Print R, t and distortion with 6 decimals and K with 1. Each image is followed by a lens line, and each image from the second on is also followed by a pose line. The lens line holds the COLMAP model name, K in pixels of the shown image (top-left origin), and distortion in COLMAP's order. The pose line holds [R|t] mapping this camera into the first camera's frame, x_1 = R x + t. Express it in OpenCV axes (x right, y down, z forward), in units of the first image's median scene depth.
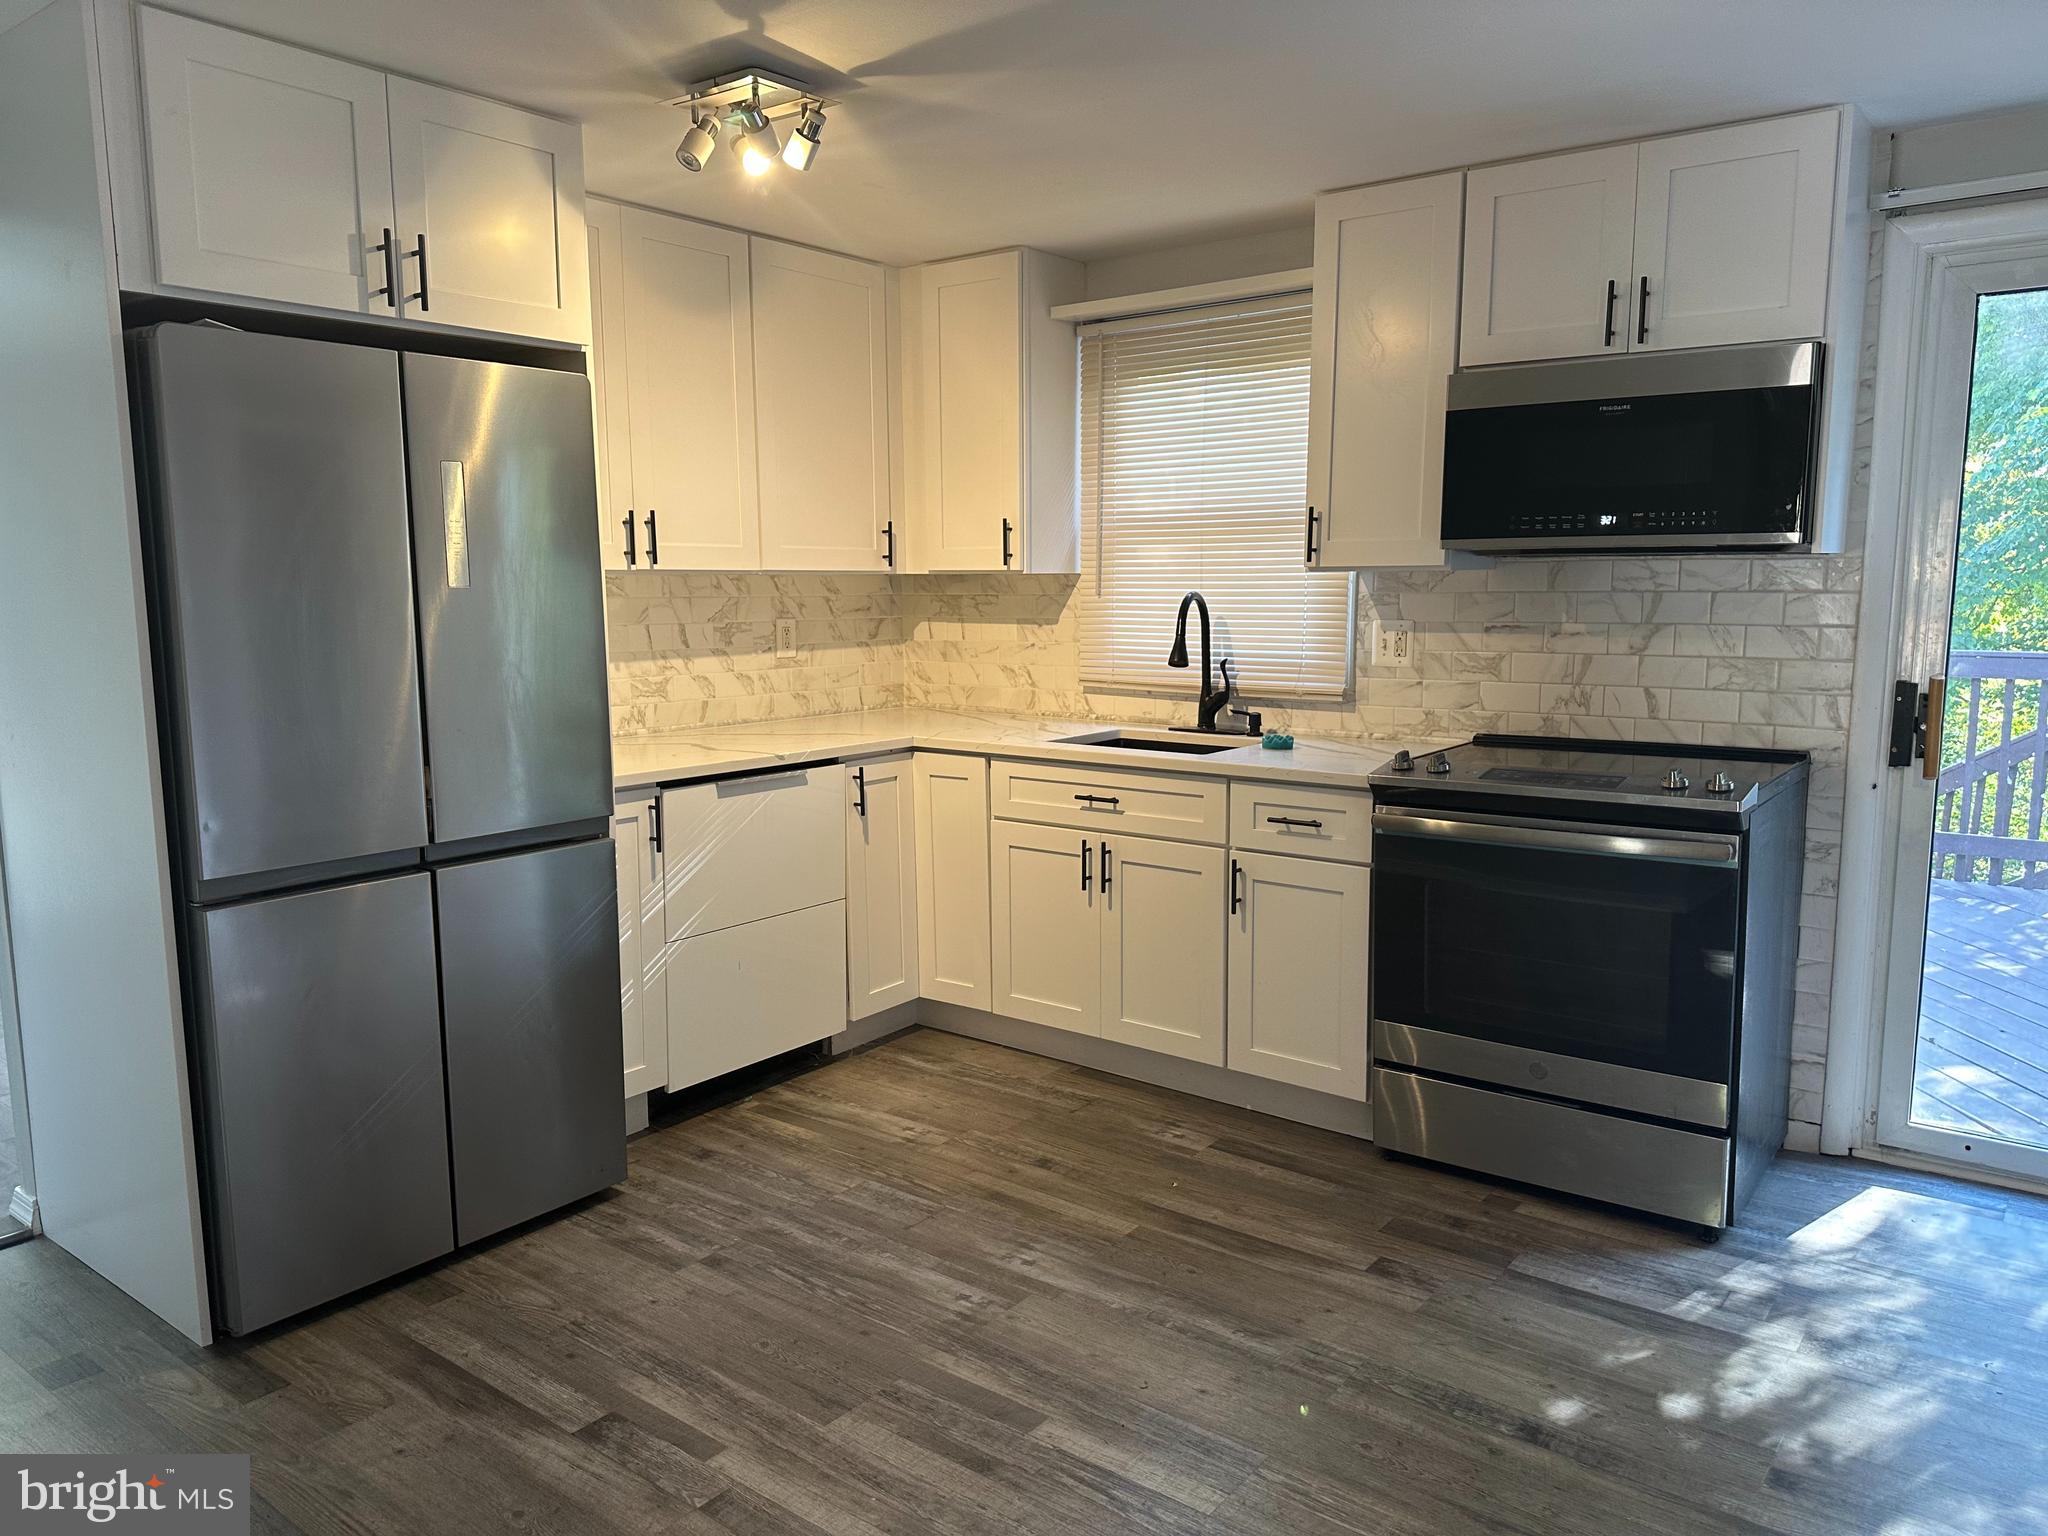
lens RADIAL K [[1421.8, 0, 1030.1], [0, 1421.8, 765.3], [0, 0, 1]] dist [0.039865, -0.047000]
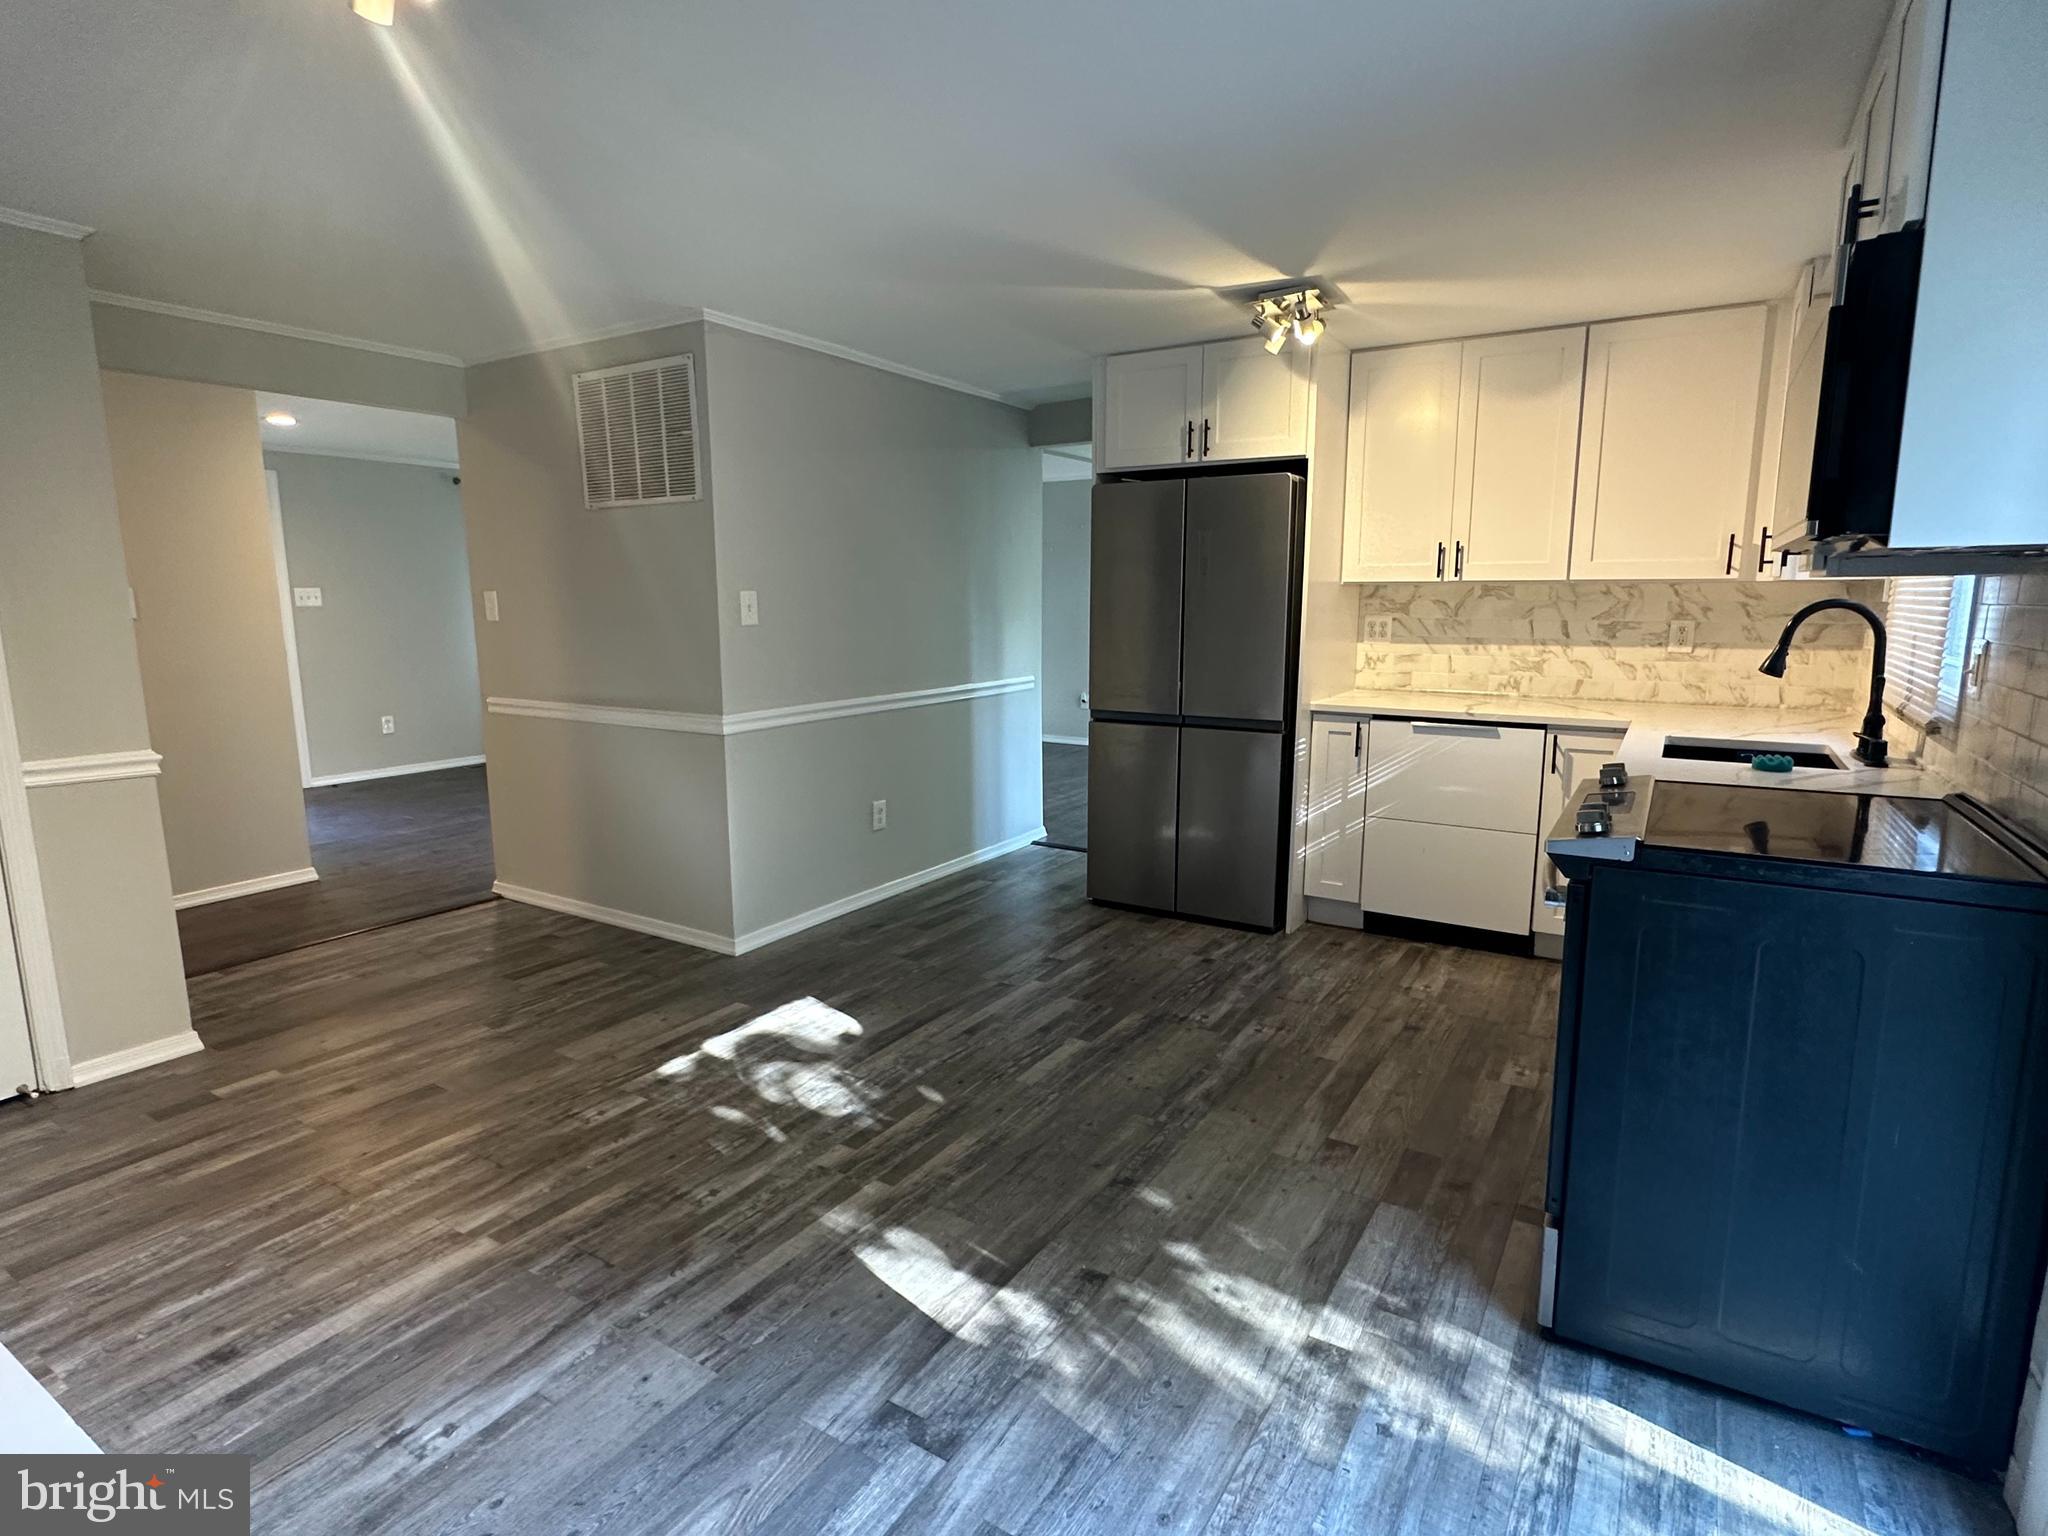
lens RADIAL K [[1050.1, 0, 1026.7], [0, 1050.1, 772.8], [0, 0, 1]] dist [0.001696, 0.001981]
pose [[0.114792, 0.176341, -0.977613, 0.888025], [-0.126378, 0.978714, 0.161700, -0.069103], [0.985318, 0.104987, 0.134634, 0.482530]]
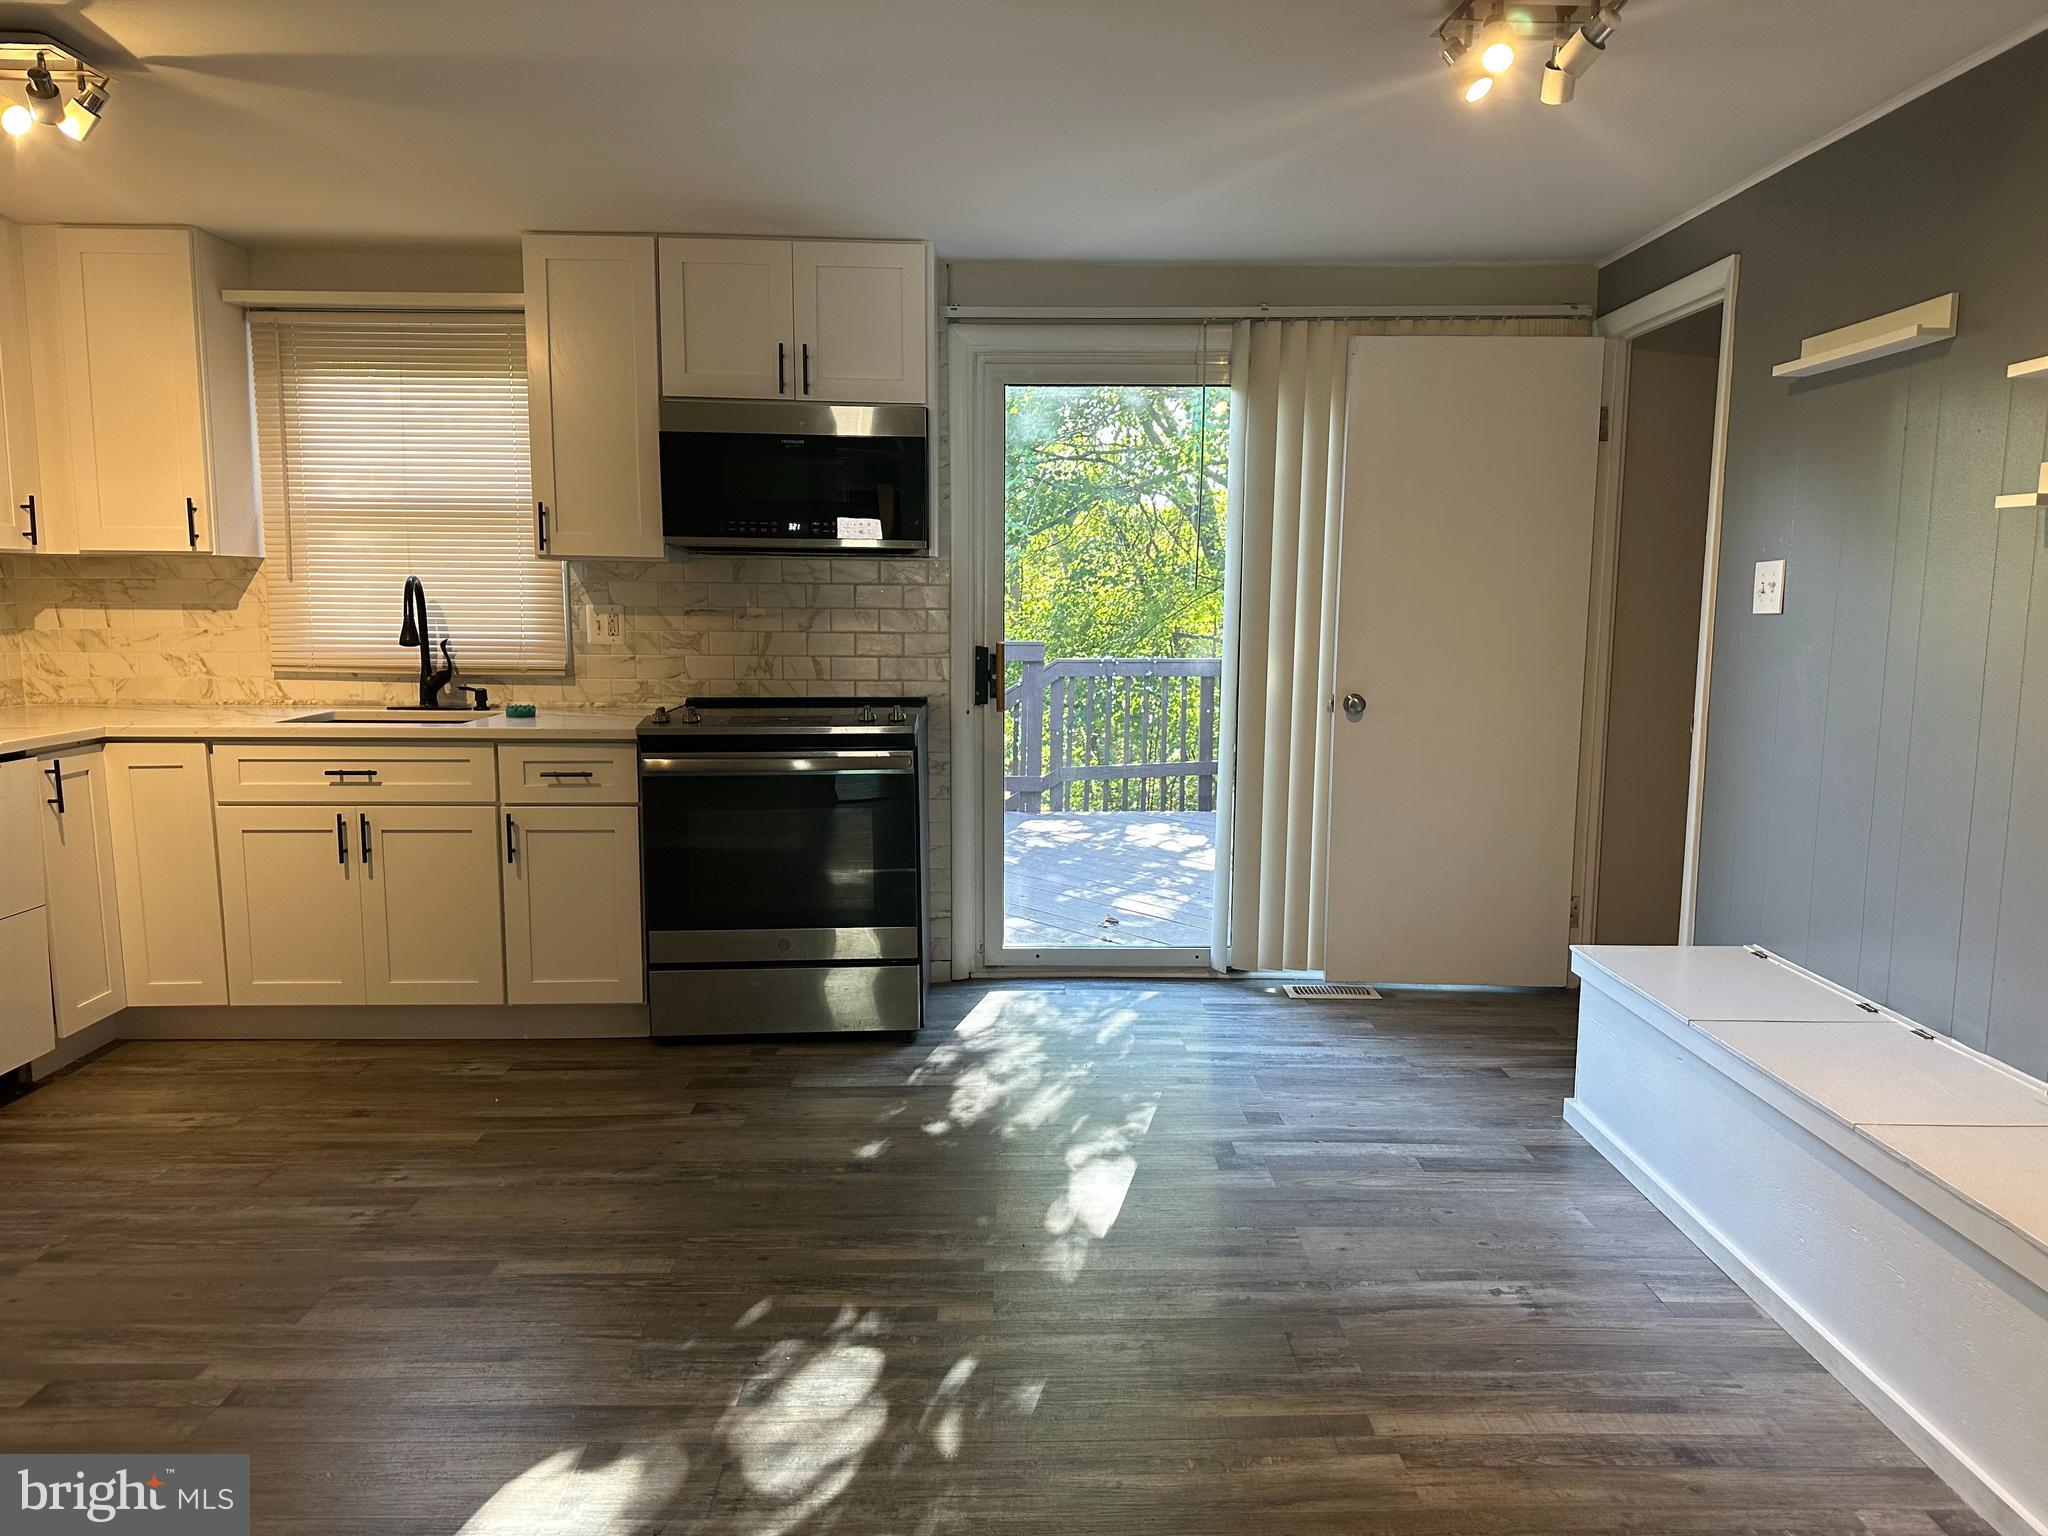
lens RADIAL K [[1421.8, 0, 1039.4], [0, 1421.8, 769.8], [0, 0, 1]] dist [0.039865, -0.047000]
pose [[0.773569, -0.067751, 0.630079, -0.252037], [0.070172, 0.997312, 0.021087, 0.039043], [-0.629814, 0.027902, 0.776244, -0.149098]]
